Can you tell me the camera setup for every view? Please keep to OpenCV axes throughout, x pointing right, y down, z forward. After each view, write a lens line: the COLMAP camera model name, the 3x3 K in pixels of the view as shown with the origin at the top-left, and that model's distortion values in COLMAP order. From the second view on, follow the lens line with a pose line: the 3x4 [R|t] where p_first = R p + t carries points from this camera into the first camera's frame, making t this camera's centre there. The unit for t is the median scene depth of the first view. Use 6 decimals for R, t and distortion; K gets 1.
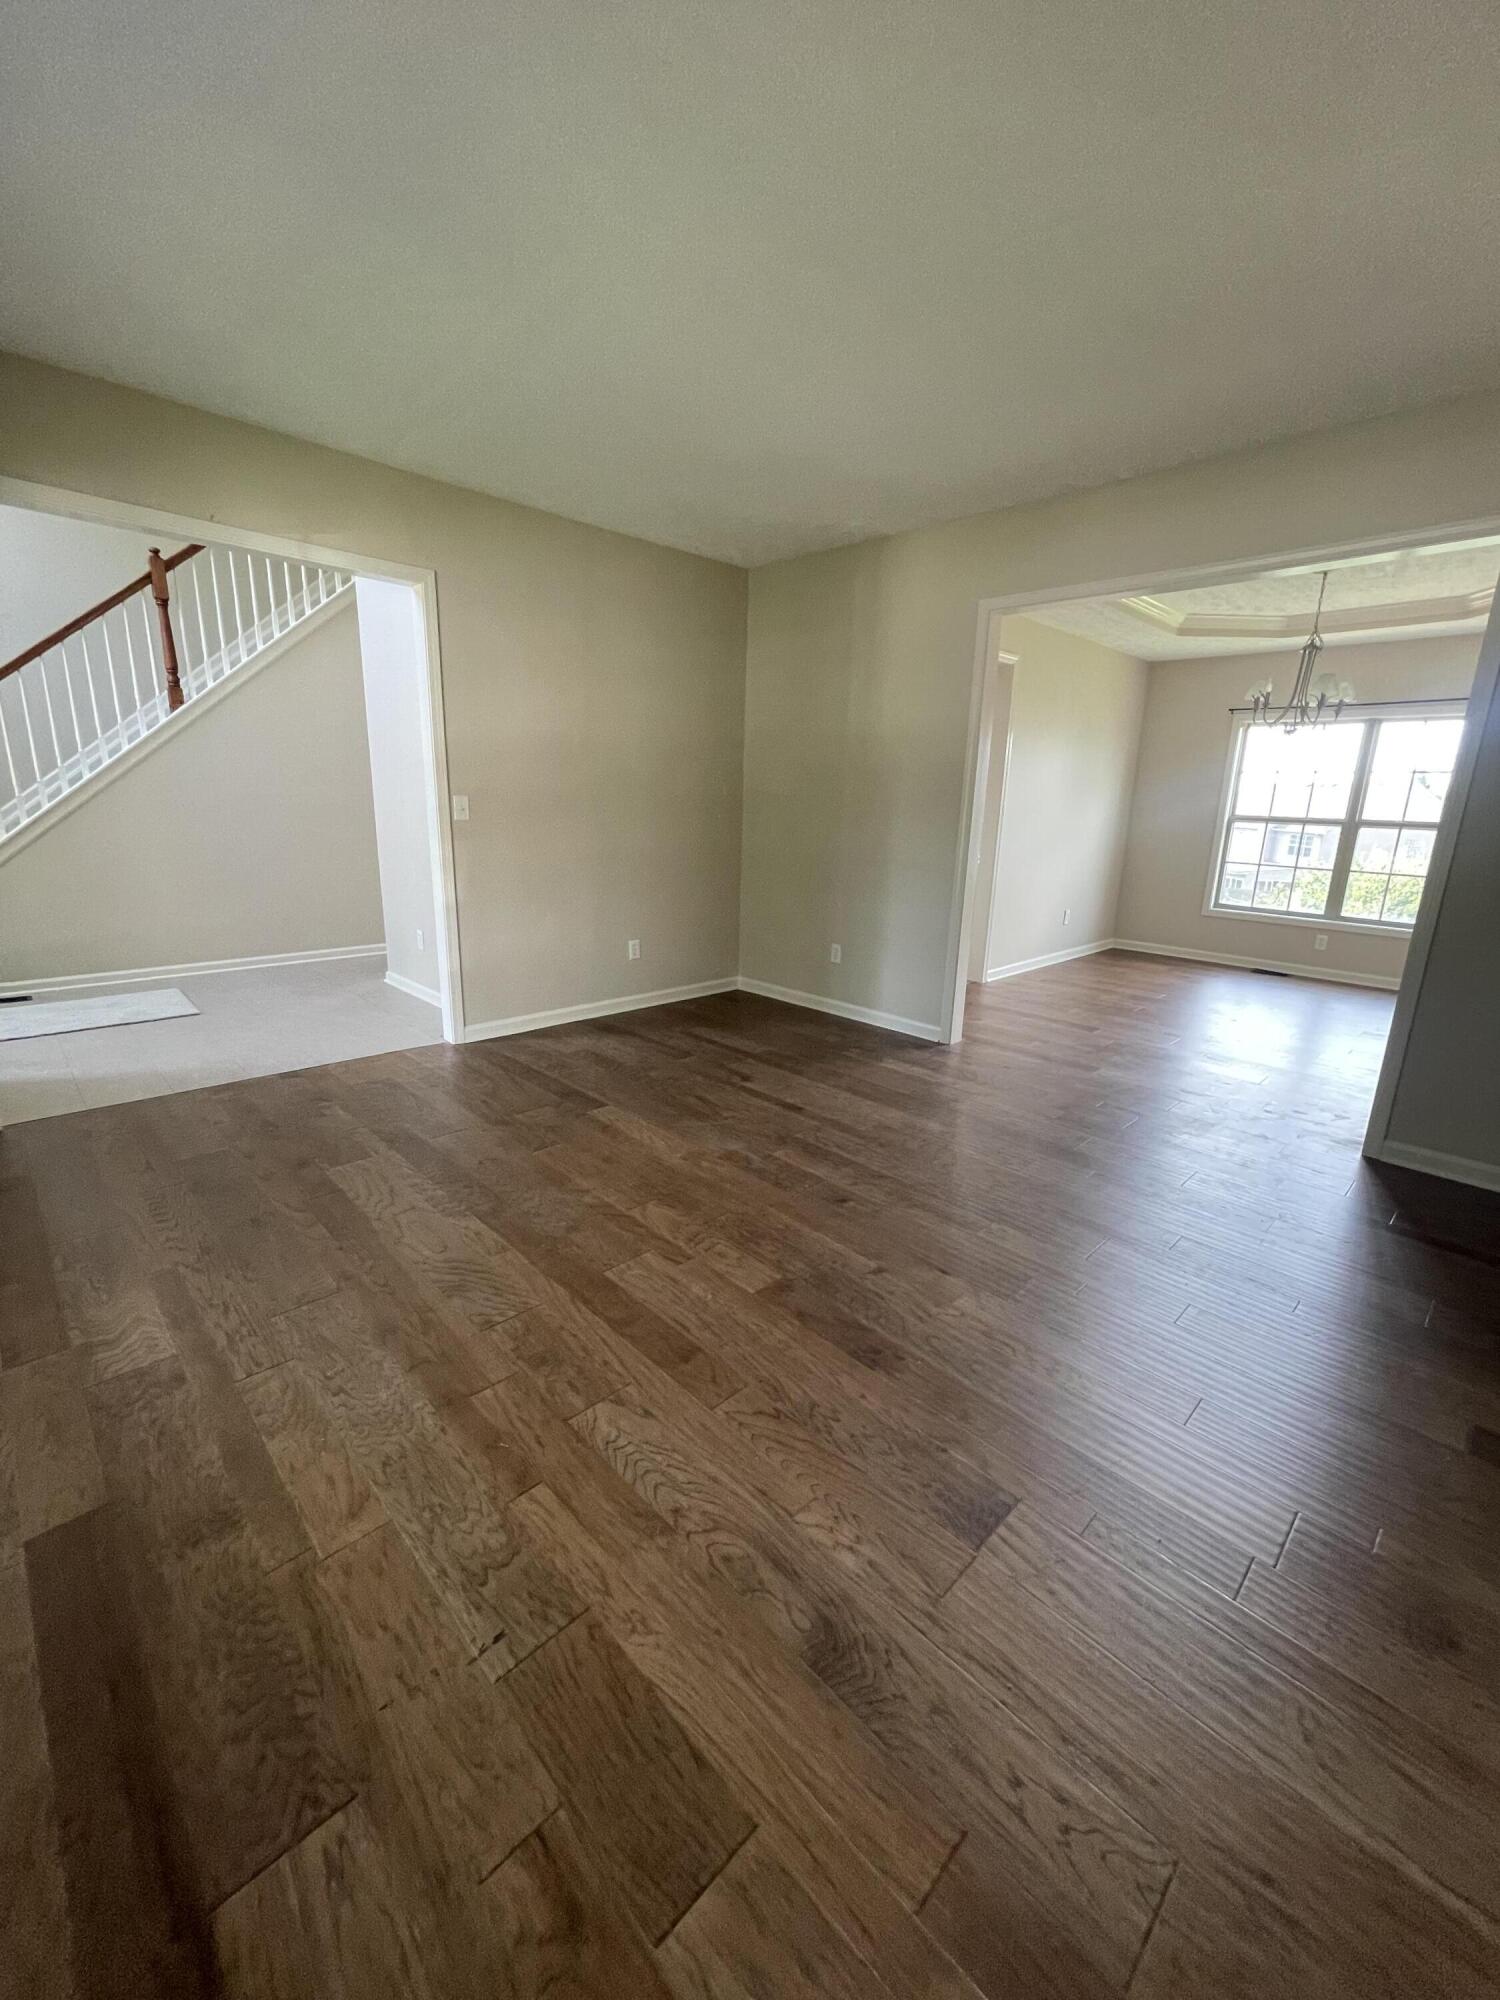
lens RADIAL K [[798.2, 0, 759.2], [0, 798.2, 1000.5], [0, 0, 1]] dist [0.002404, -0.002730]
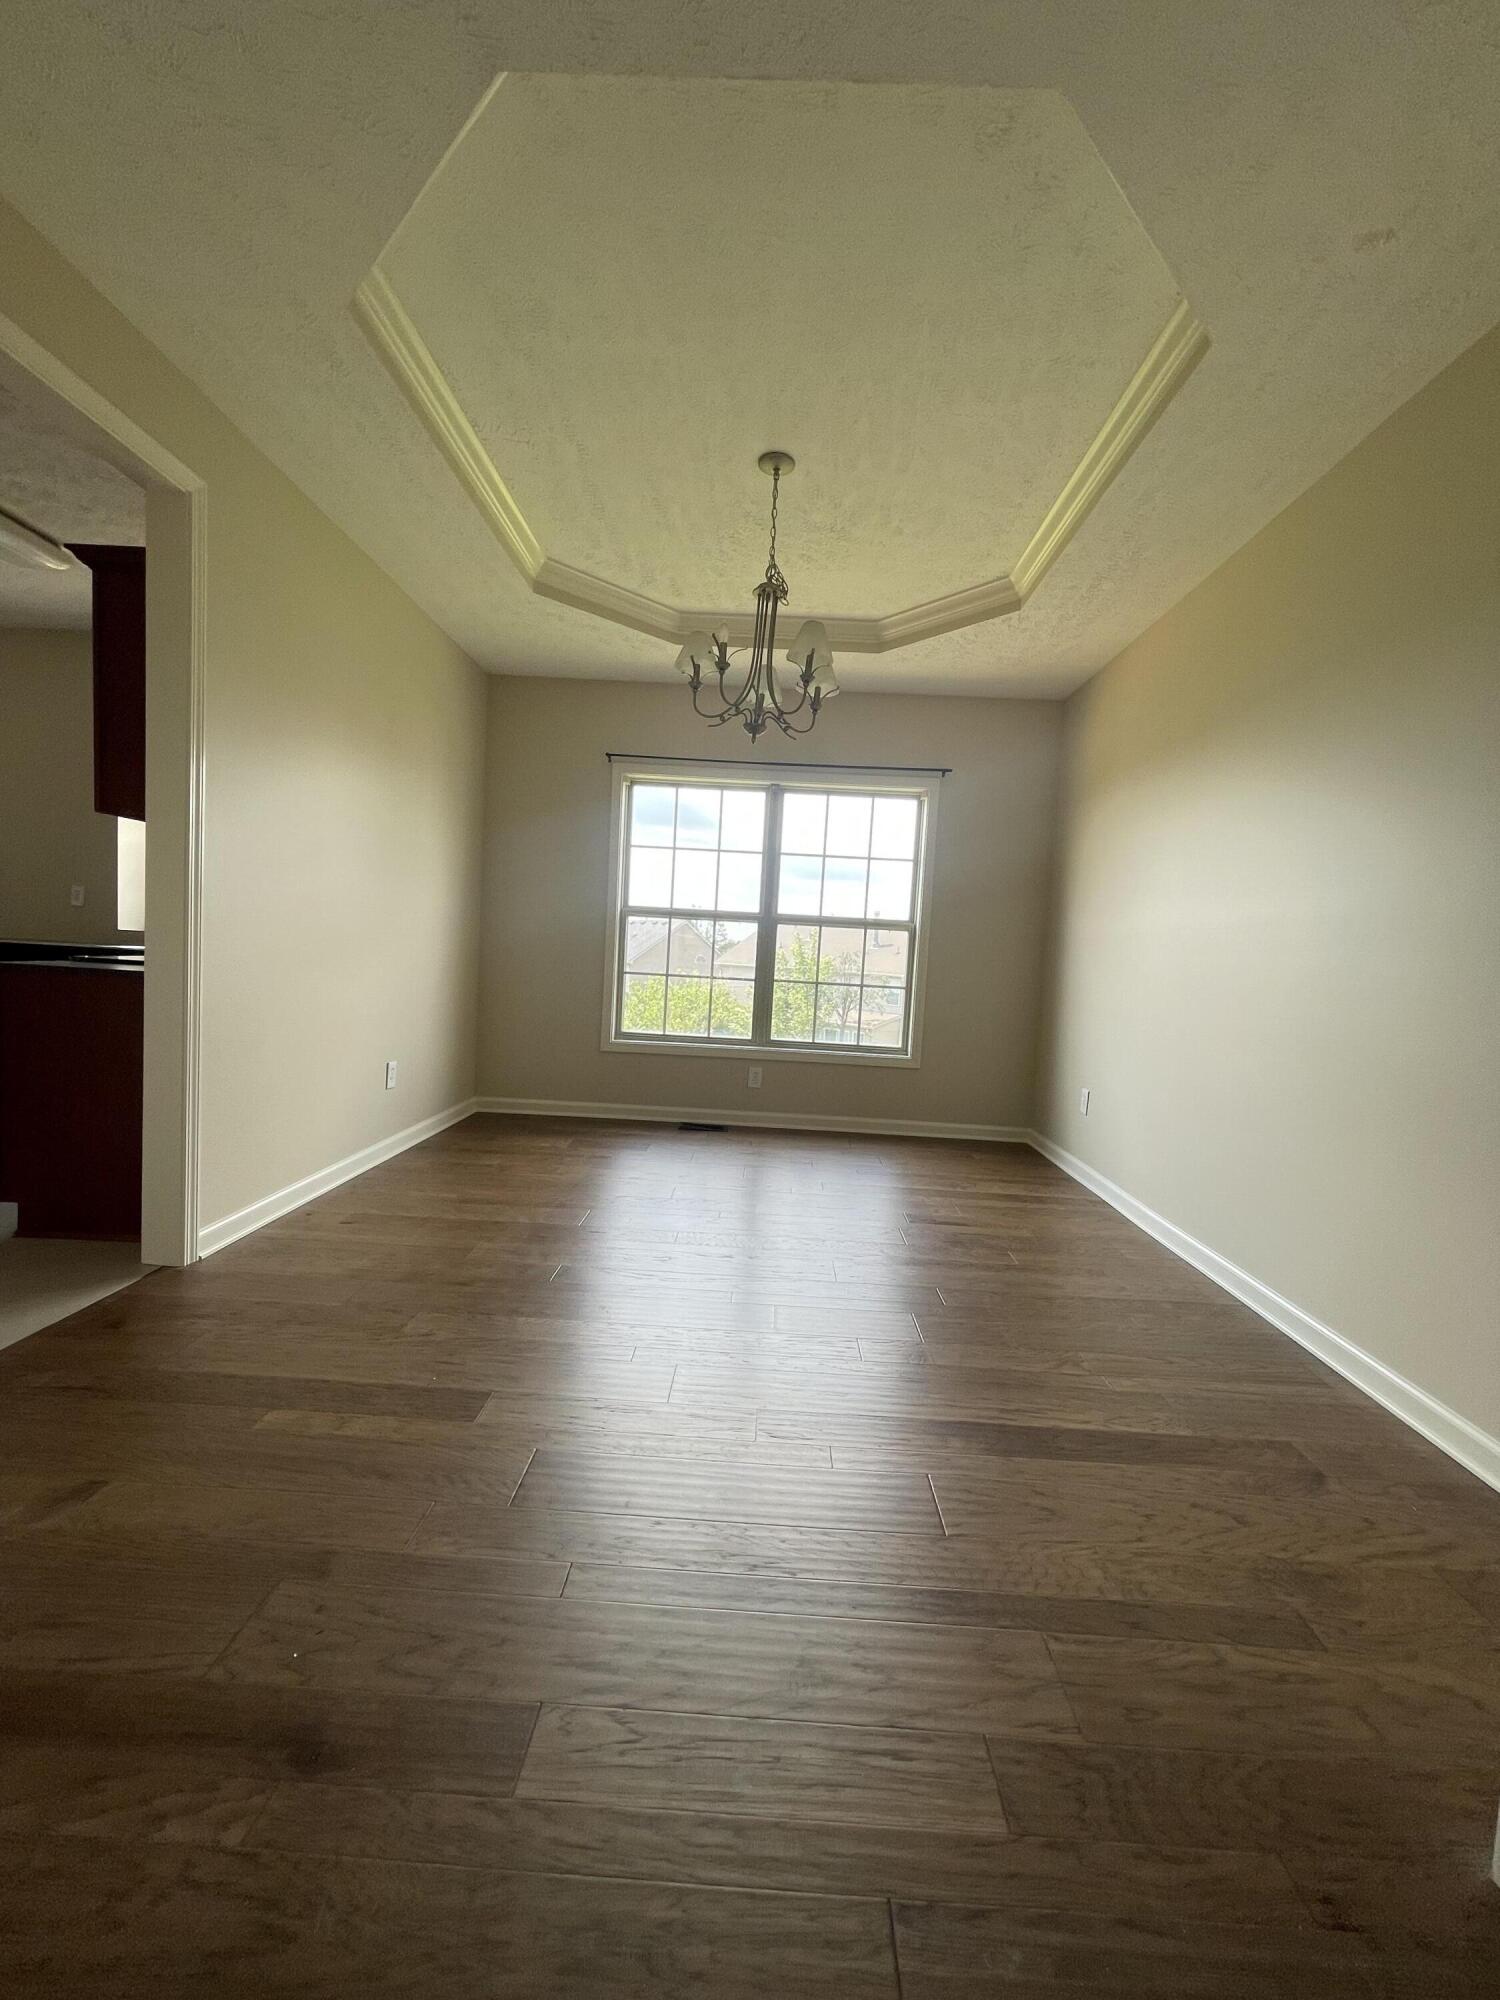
lens RADIAL K [[798.2, 0, 759.2], [0, 798.2, 1000.5], [0, 0, 1]] dist [0.002404, -0.002730]
pose [[0.712393, -0.030034, 0.701137, 0.195902], [0.144252, 0.984017, -0.104416, -0.064854], [-0.686795, 0.175525, 0.705339, 0.468567]]
